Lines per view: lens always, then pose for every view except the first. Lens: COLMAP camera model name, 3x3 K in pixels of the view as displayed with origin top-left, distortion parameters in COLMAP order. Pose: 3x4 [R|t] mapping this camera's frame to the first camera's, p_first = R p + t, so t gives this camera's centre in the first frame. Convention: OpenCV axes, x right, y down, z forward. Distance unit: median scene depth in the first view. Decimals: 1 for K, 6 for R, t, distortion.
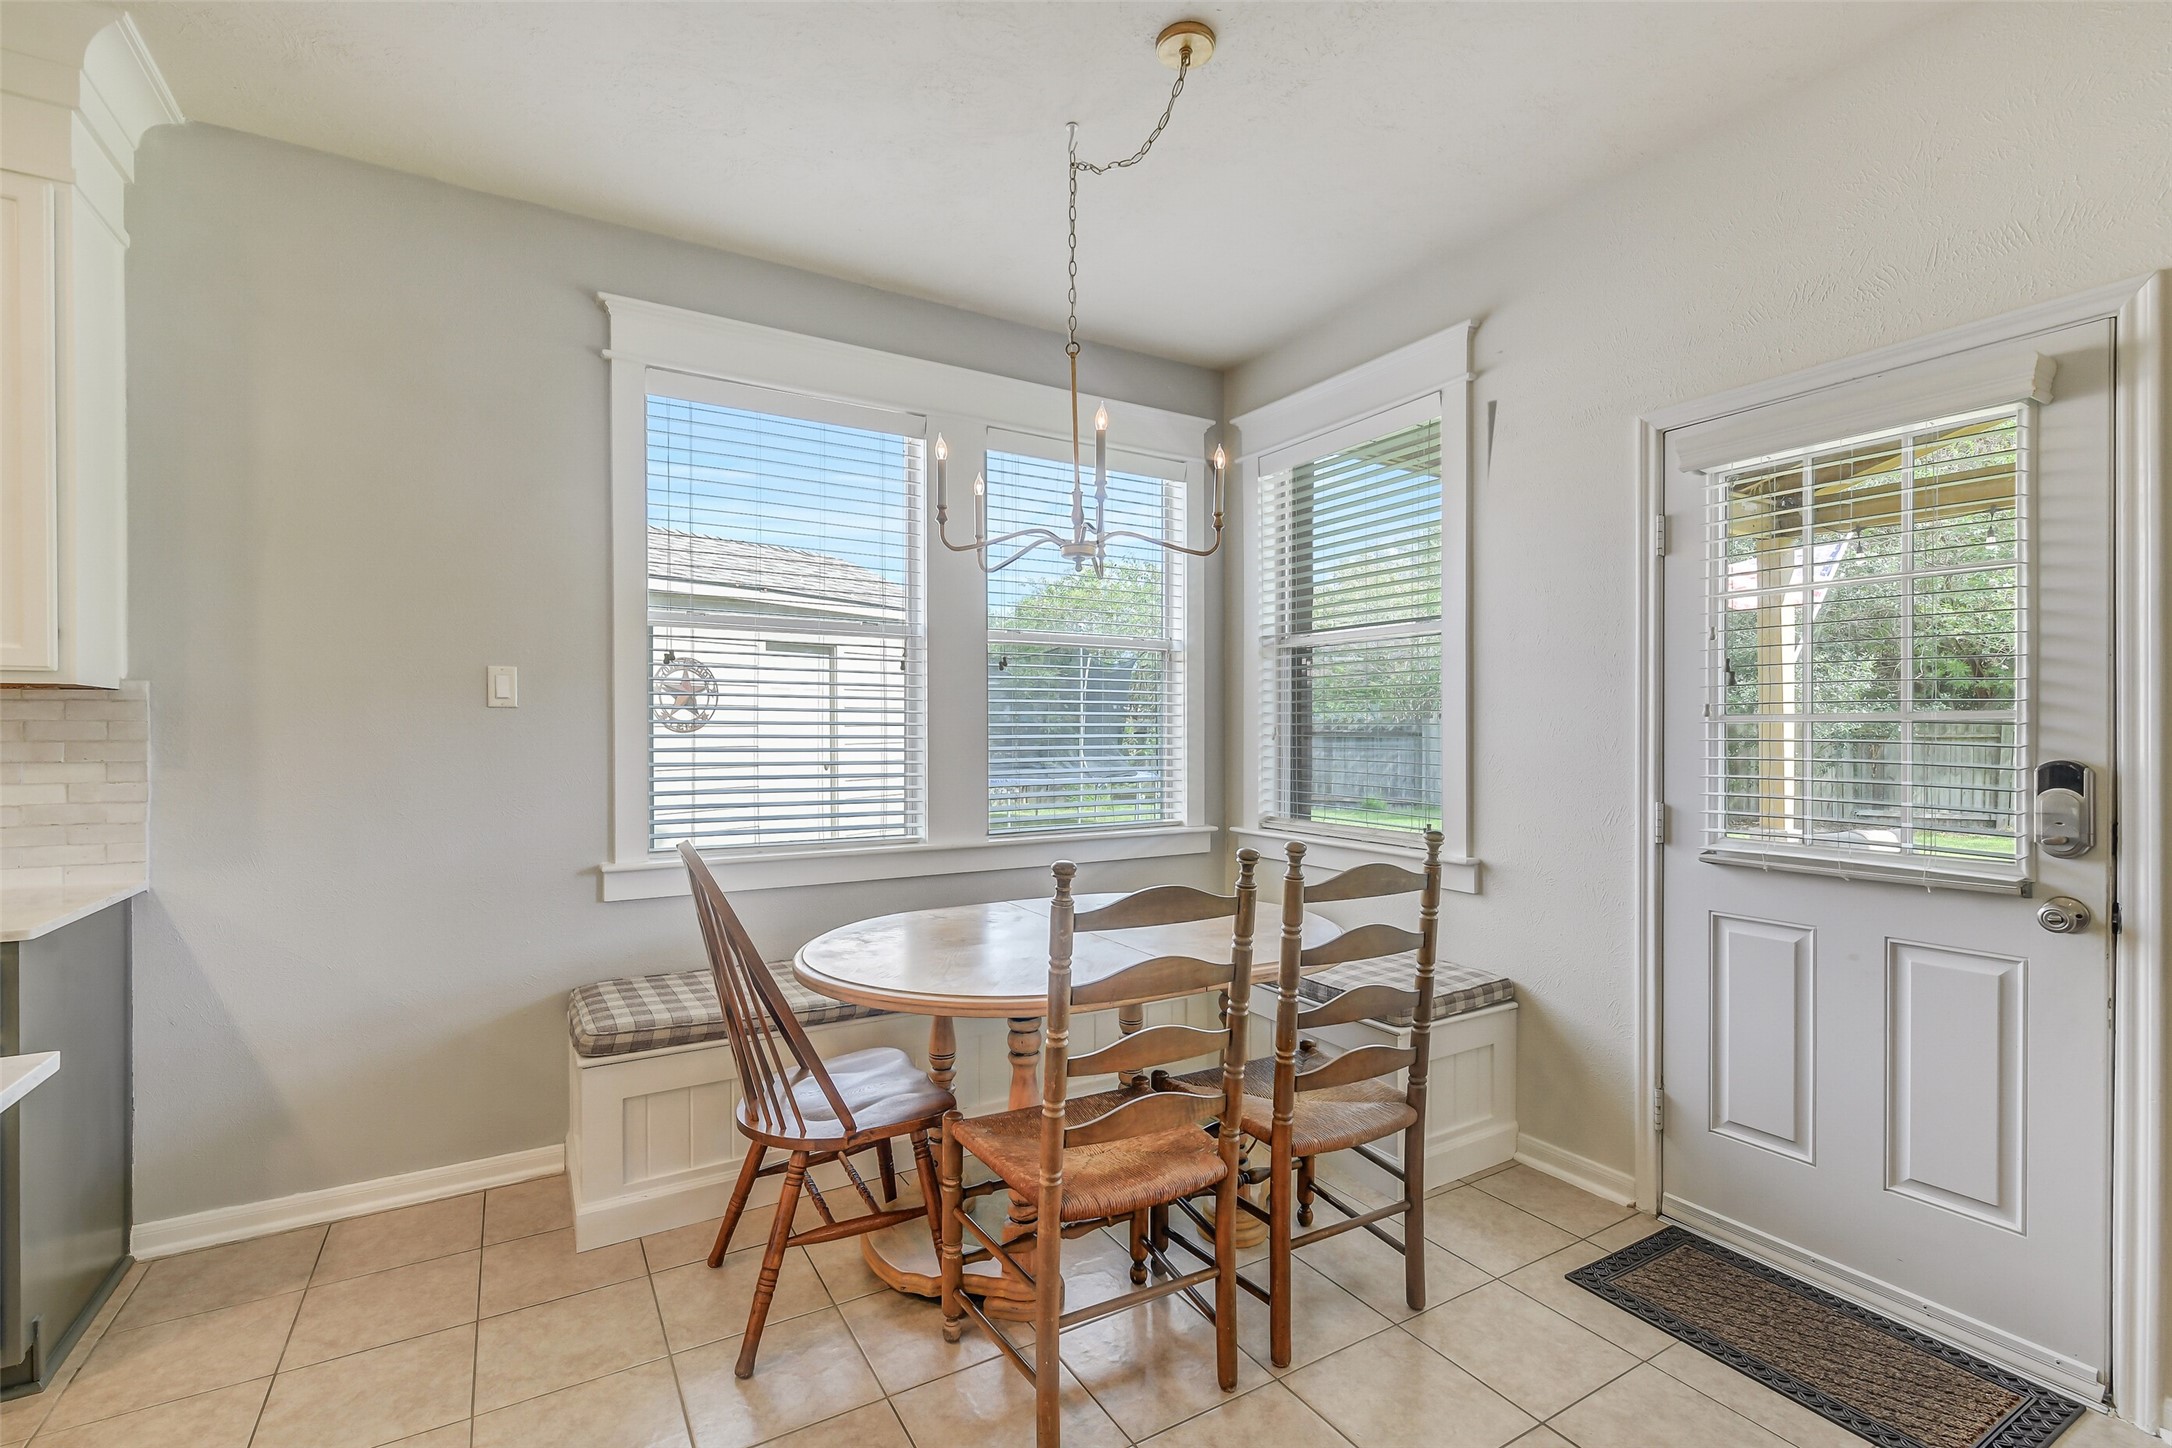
lens RADIAL K [[989.5, 0, 1086.7], [0, 989.5, 729.0], [0, 0, 1]] dist [-0.042850, 0.022012]
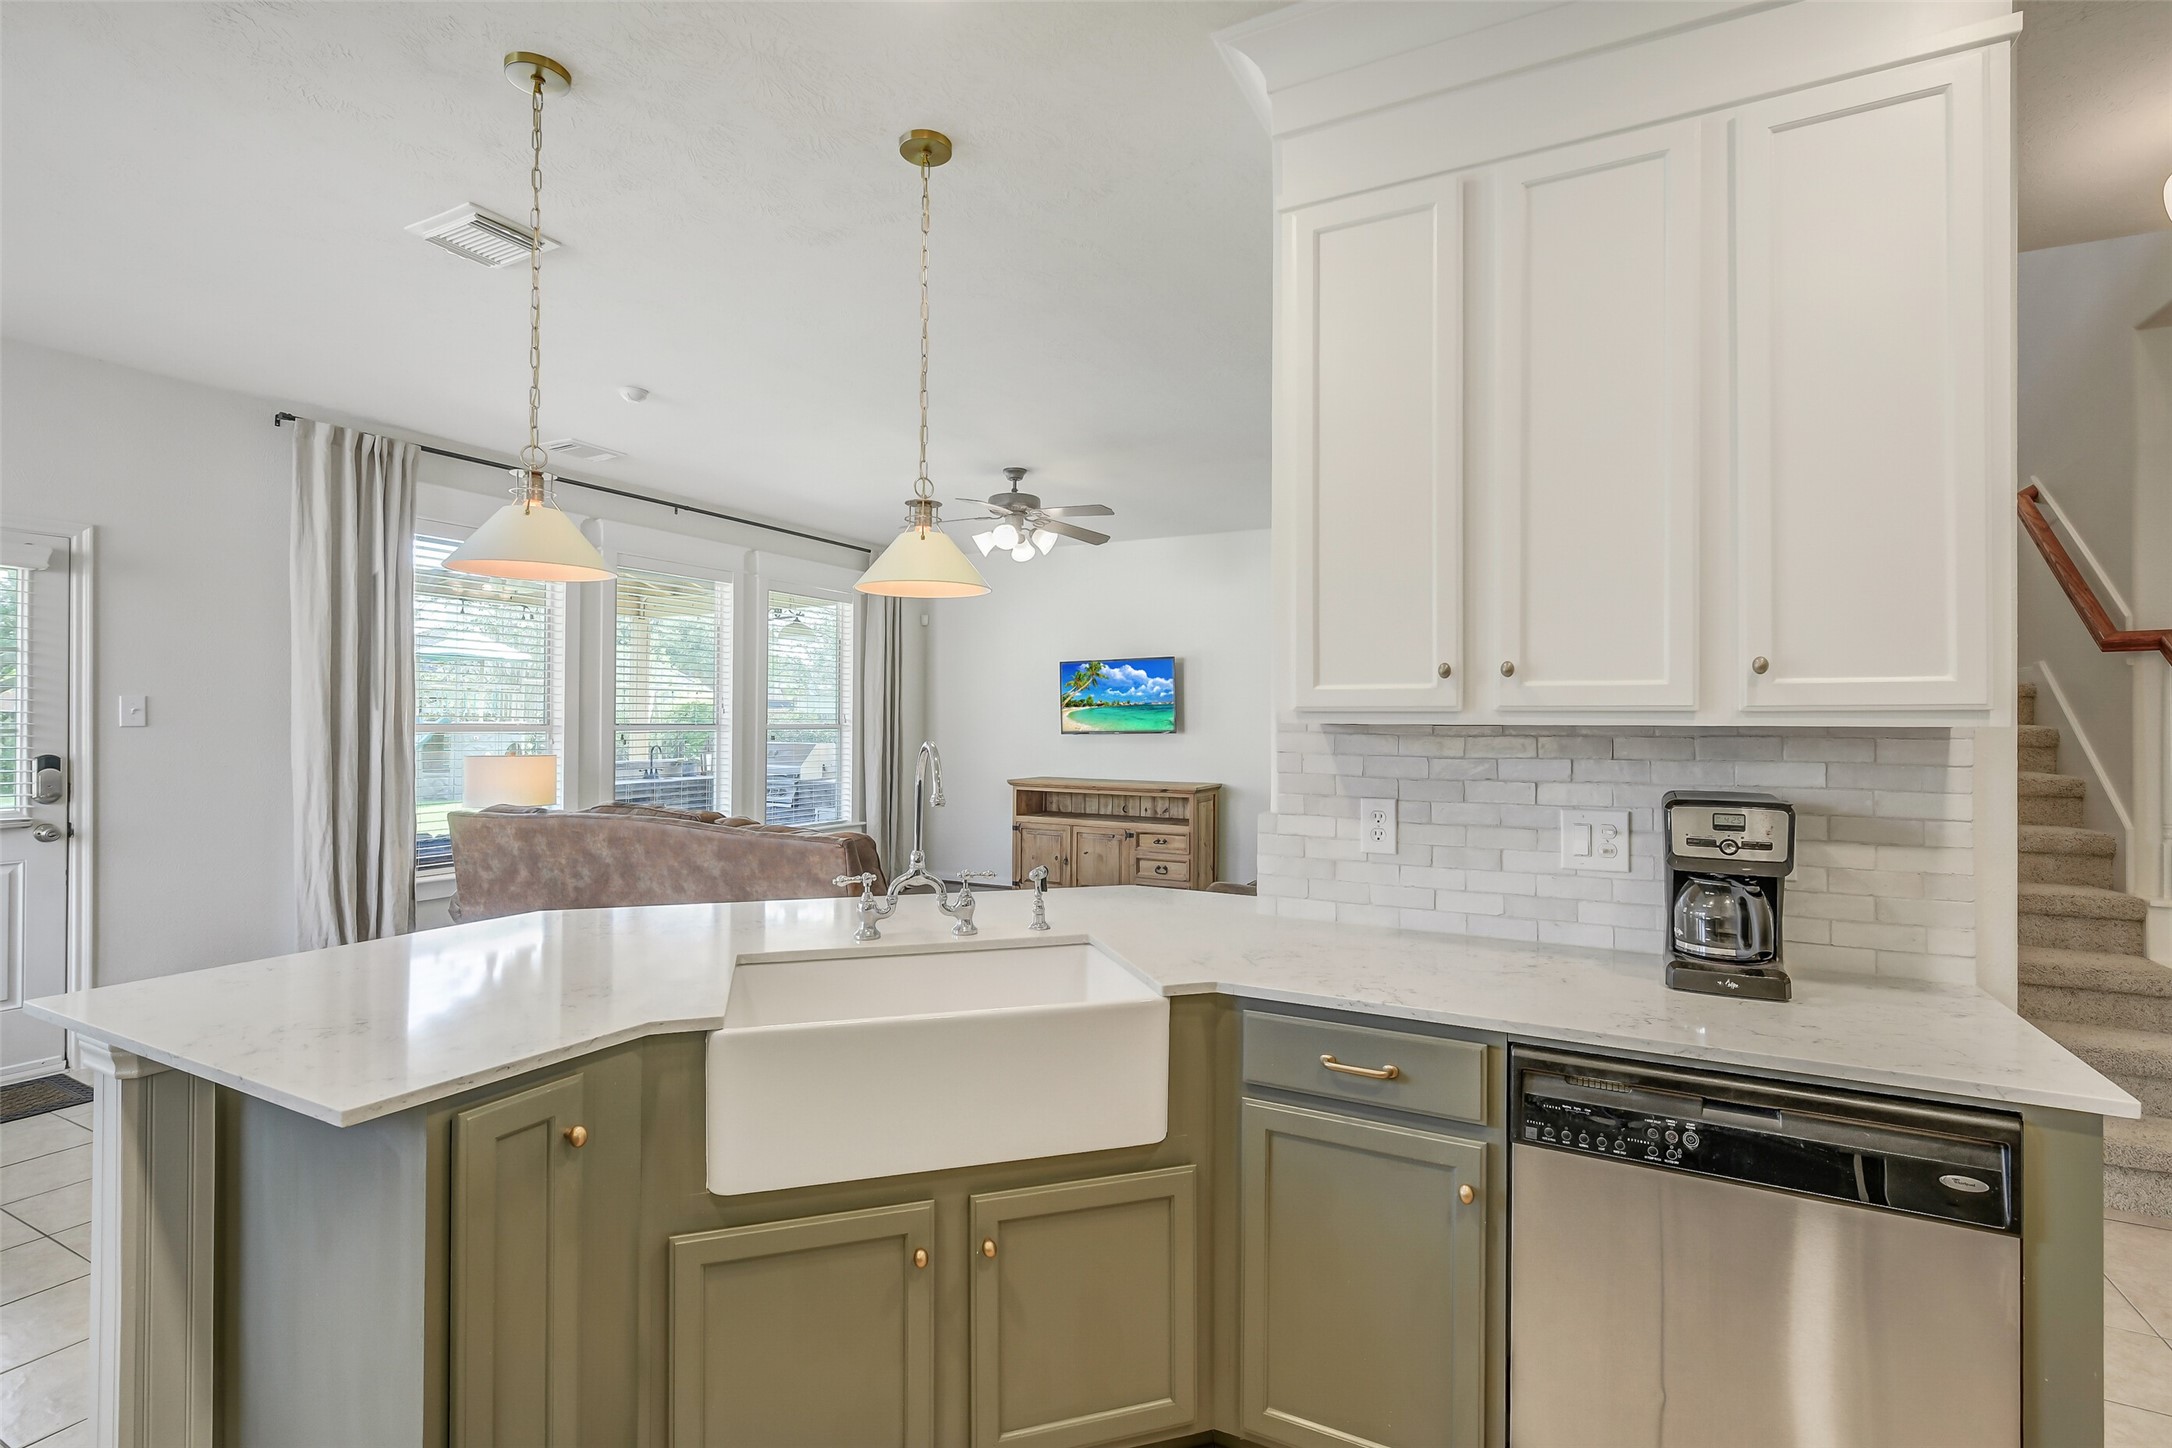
lens RADIAL K [[1010.4, 0, 1095.4], [0, 1010.4, 714.3], [0, 0, 1]] dist [0.001541, 0.000243]
pose [[-0.512822, -0.001448, 0.858494, -1.277963], [-0.007652, 0.999967, -0.002884, -0.041285], [-0.858461, -0.008048, -0.512816, 0.157180]]
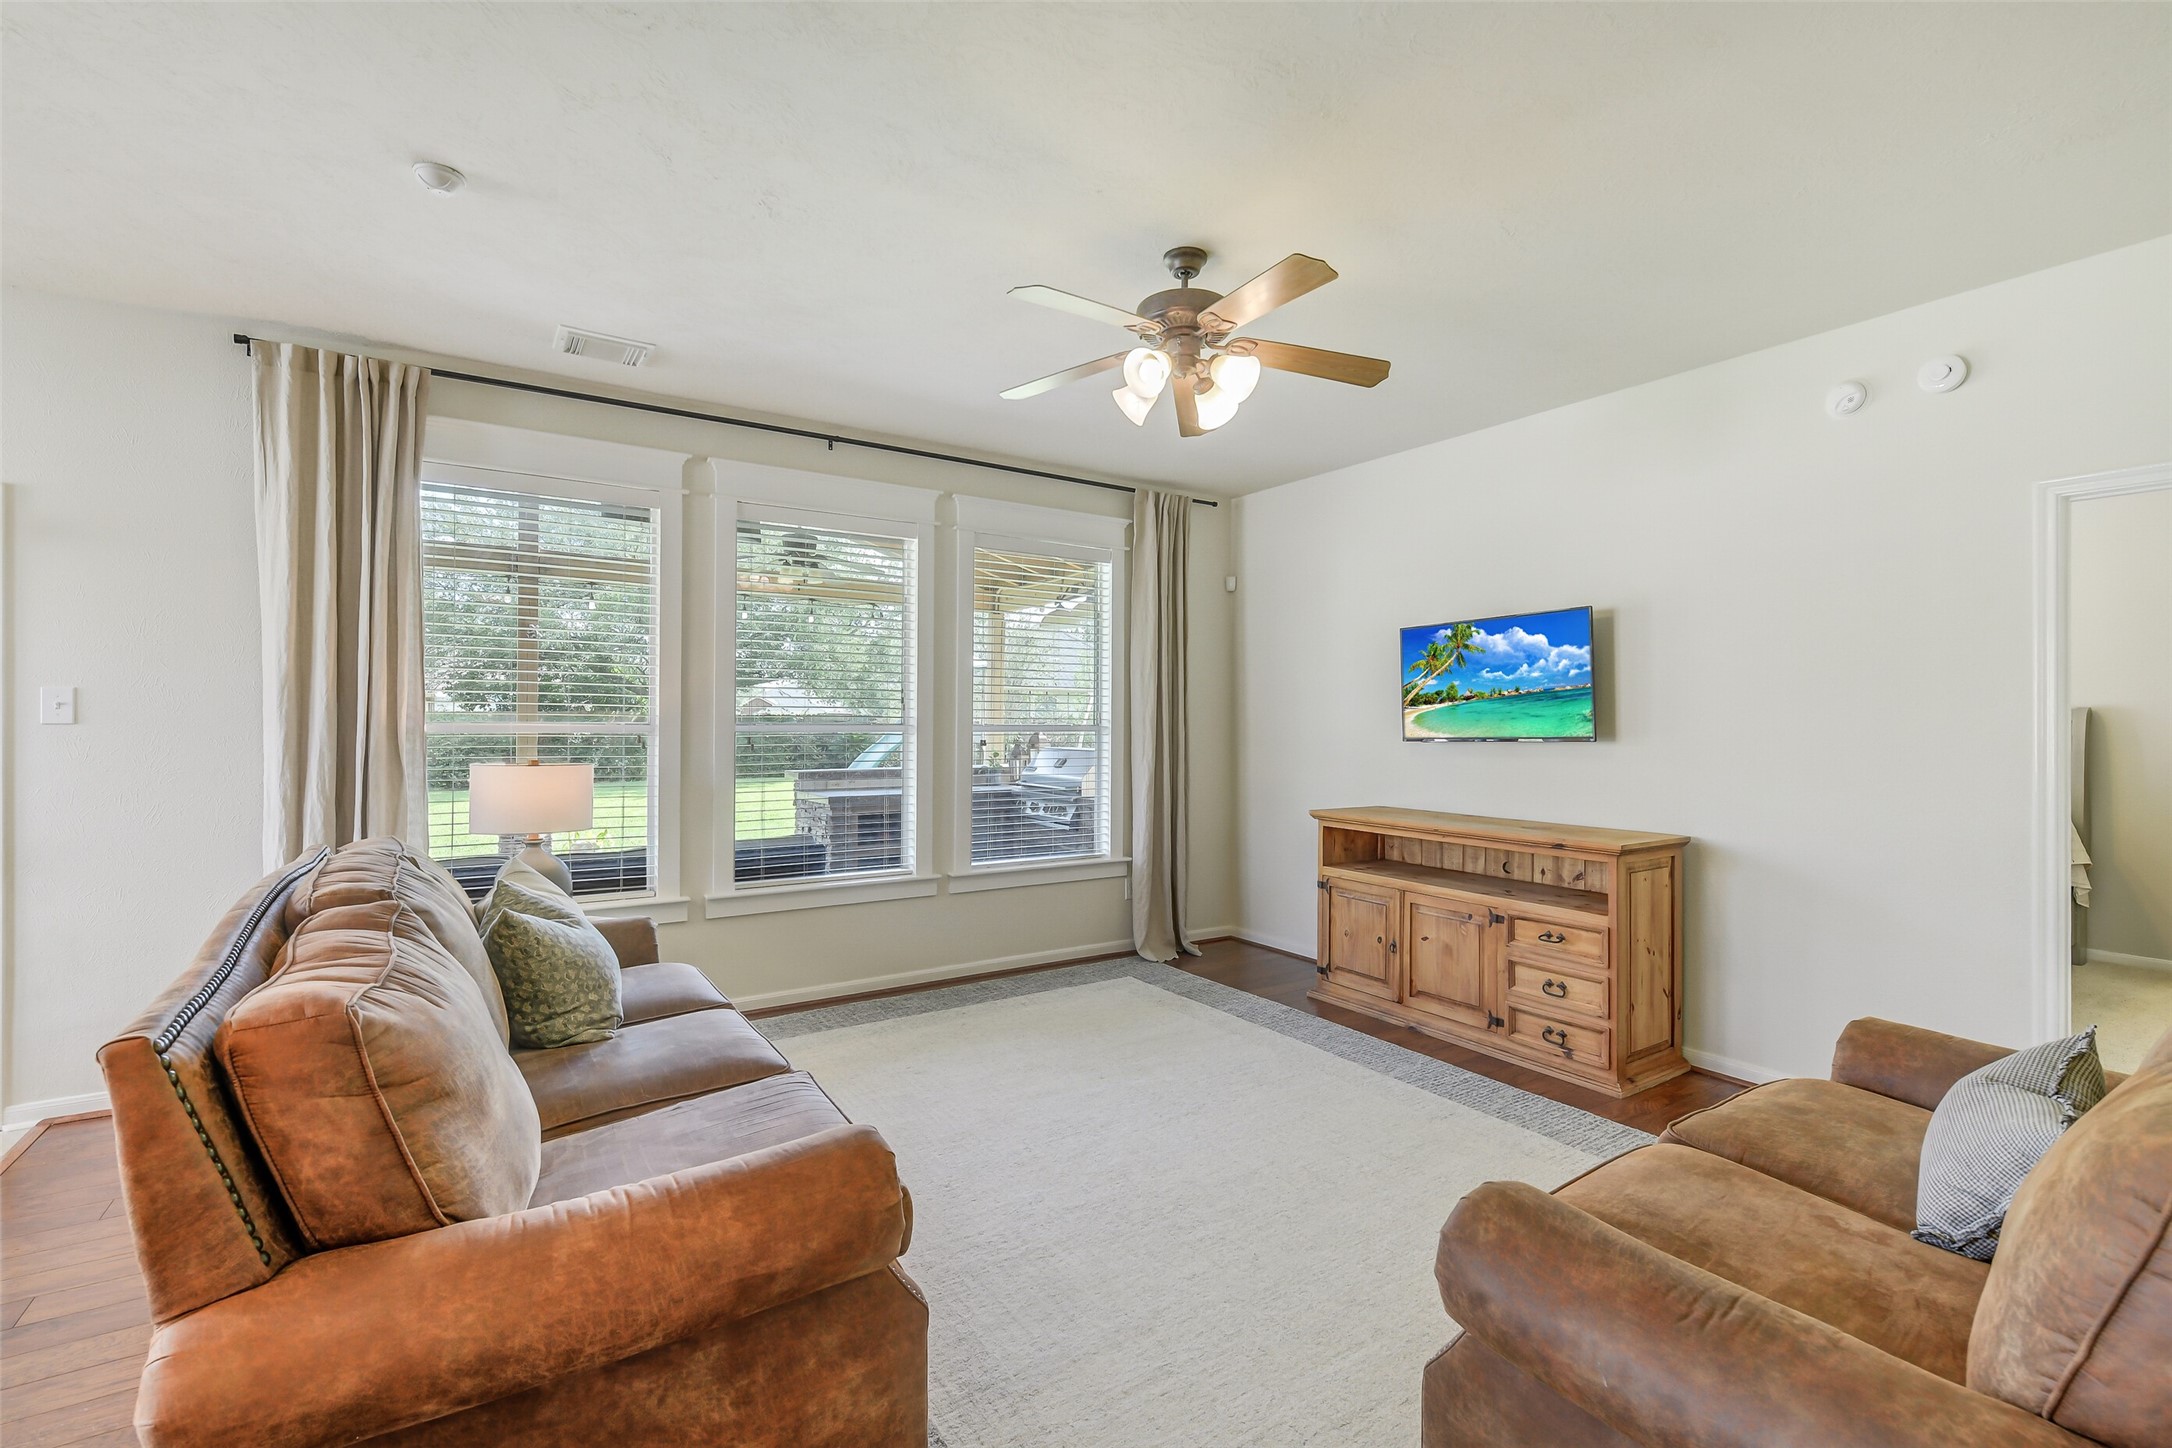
lens RADIAL K [[963.7, 0, 1093.5], [0, 963.7, 717.1], [0, 0, 1]] dist [0.001459, -0.000046]
pose [[-0.026069, 0.001546, 0.999659, -0.480709], [-0.005163, 0.999985, -0.001681, -0.029968], [-0.999647, -0.005206, -0.026060, -0.637511]]
